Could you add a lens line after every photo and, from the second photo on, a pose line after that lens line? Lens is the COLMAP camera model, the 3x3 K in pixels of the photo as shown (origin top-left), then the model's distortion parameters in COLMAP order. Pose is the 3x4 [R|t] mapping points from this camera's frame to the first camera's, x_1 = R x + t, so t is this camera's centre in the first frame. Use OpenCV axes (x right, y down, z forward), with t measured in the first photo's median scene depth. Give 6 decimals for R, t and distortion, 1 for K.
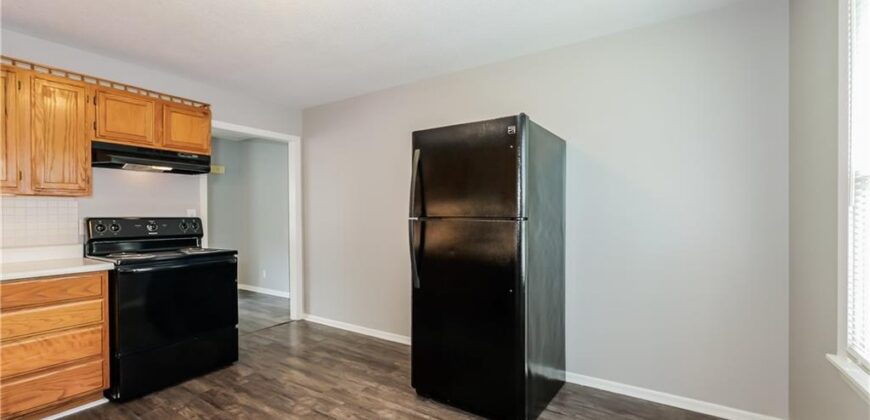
lens RADIAL K [[373.8, 0, 441.8], [0, 373.8, 211.4], [0, 0, 1]] dist [-0.000908, 0.000013]
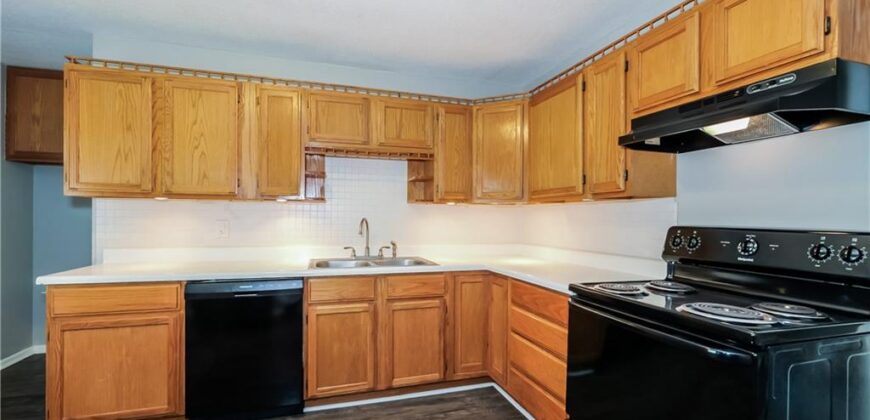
lens RADIAL K [[377.0, 0, 440.8], [0, 377.0, 222.1], [0, 0, 1]] dist [0.001128, 0.000142]
pose [[-0.641179, -0.001438, -0.767390, -0.131023], [-0.009641, 0.999934, 0.006181, 0.009179], [0.767330, 0.011361, -0.641151, 1.168052]]
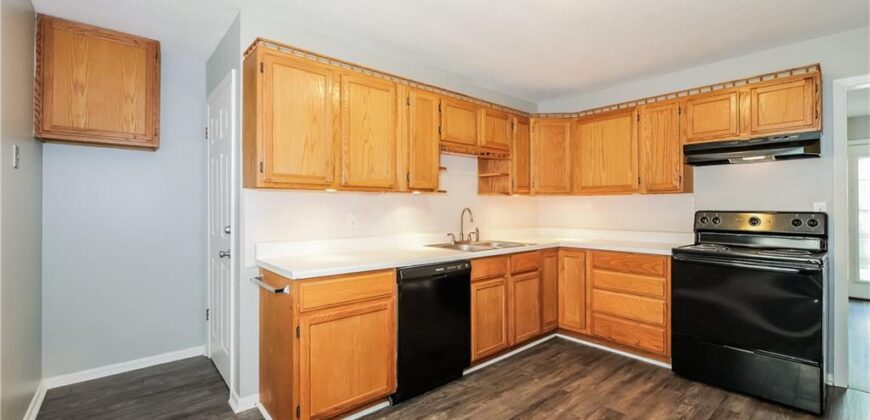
lens RADIAL K [[373.8, 0, 441.8], [0, 373.8, 211.4], [0, 0, 1]] dist [-0.000908, 0.000013]
pose [[-0.271563, 0.005731, -0.962404, 0.388737], [0.001441, 0.999984, 0.005548, 0.010294], [0.962420, 0.000120, -0.271567, 0.580150]]
